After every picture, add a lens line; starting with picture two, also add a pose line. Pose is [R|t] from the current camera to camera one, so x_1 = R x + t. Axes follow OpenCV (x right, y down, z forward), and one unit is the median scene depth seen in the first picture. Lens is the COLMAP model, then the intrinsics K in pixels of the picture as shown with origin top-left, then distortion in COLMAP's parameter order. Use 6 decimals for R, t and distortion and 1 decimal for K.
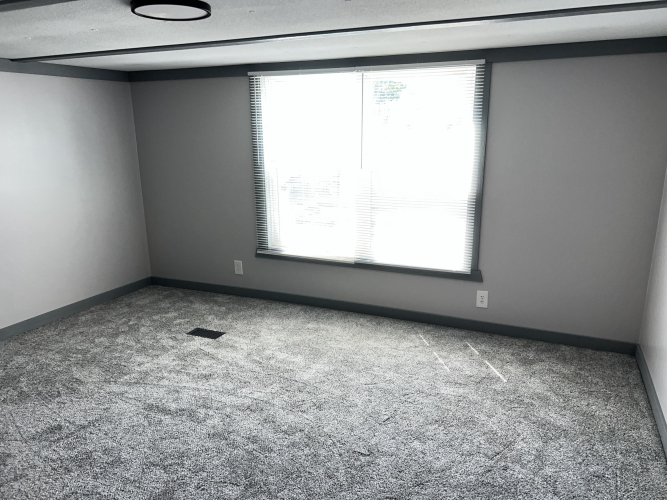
lens RADIAL K [[508.9, 0, 334.1], [0, 508.9, 252.9], [0, 0, 1]] dist [0.051121, -0.051562]
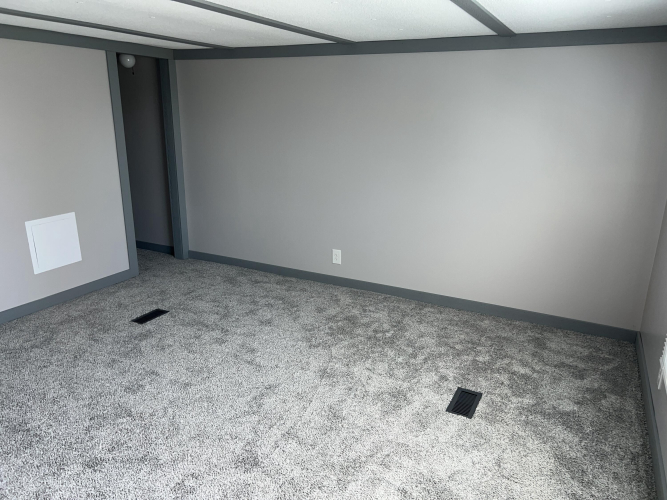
lens RADIAL K [[508.9, 0, 334.1], [0, 508.9, 252.9], [0, 0, 1]] dist [0.051121, -0.051562]
pose [[-0.057856, 0.287553, -0.956016, 0.417260], [-0.249627, 0.923033, 0.292739, -0.215804], [0.966612, 0.255584, 0.018378, 0.820148]]
